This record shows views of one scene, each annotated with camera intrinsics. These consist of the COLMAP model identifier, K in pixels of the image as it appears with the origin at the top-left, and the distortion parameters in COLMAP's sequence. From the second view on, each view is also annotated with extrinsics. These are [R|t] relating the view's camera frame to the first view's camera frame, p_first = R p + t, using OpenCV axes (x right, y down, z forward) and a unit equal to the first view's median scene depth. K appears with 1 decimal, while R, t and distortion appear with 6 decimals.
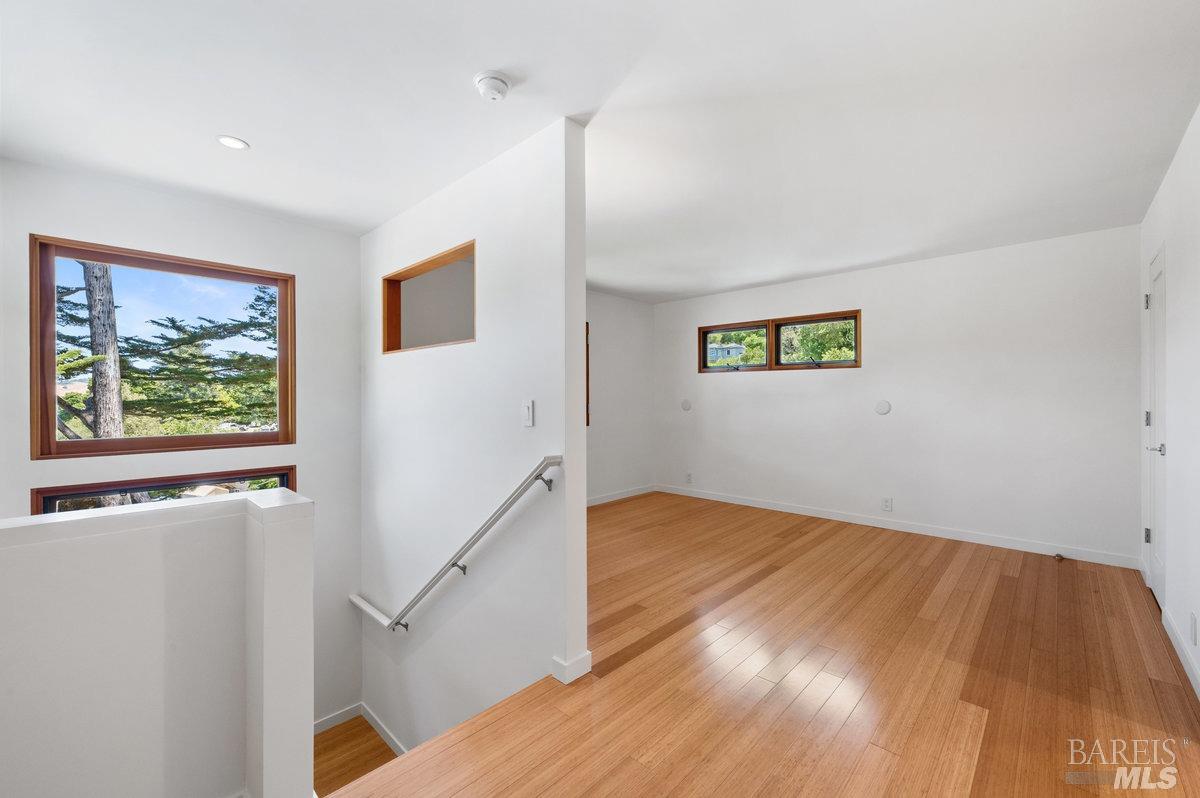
lens RADIAL K [[482.7, 0, 599.5], [0, 482.7, 395.9], [0, 0, 1]] dist [0.002746, 0.000198]
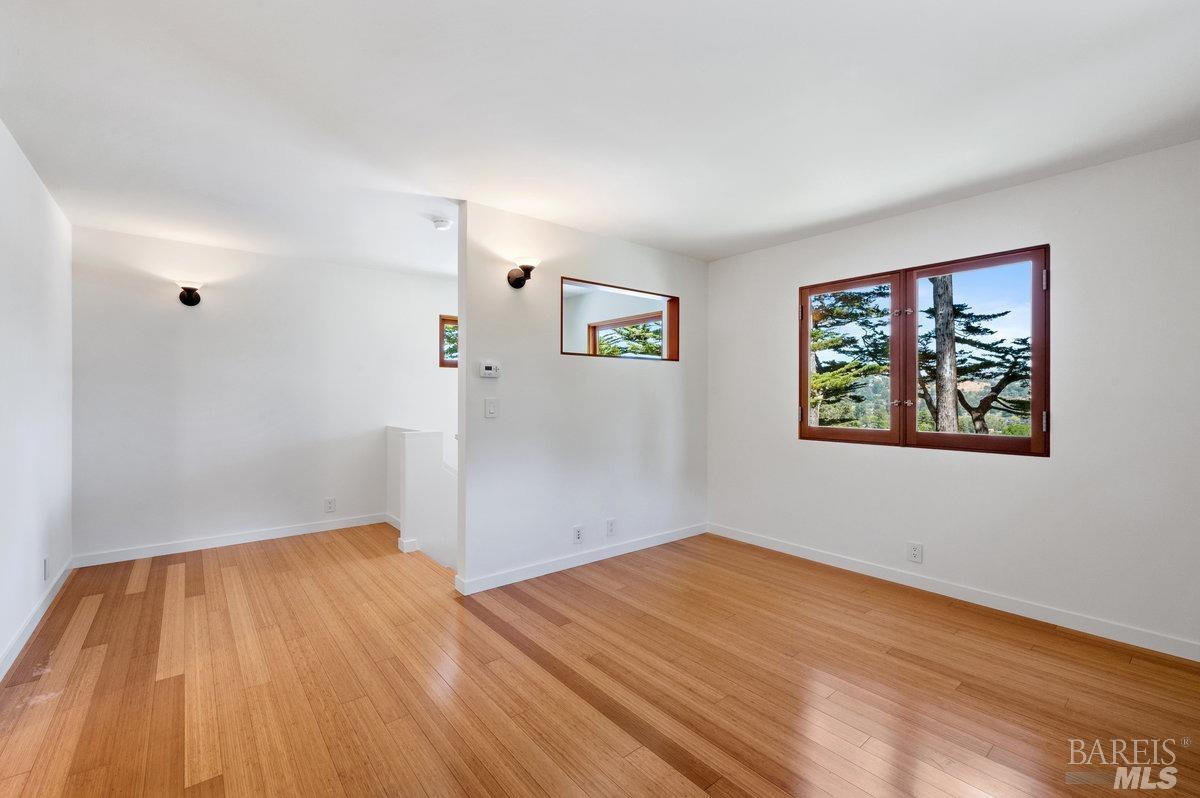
lens RADIAL K [[508.3, 0, 599.8], [0, 508.3, 398.3], [0, 0, 1]] dist [0.000895, -0.000399]
pose [[-0.125318, 0.002918, -0.992112, 1.597028], [-0.000075, 0.999996, 0.002951, 0.010777], [0.992117, 0.000444, -0.125317, 1.839950]]
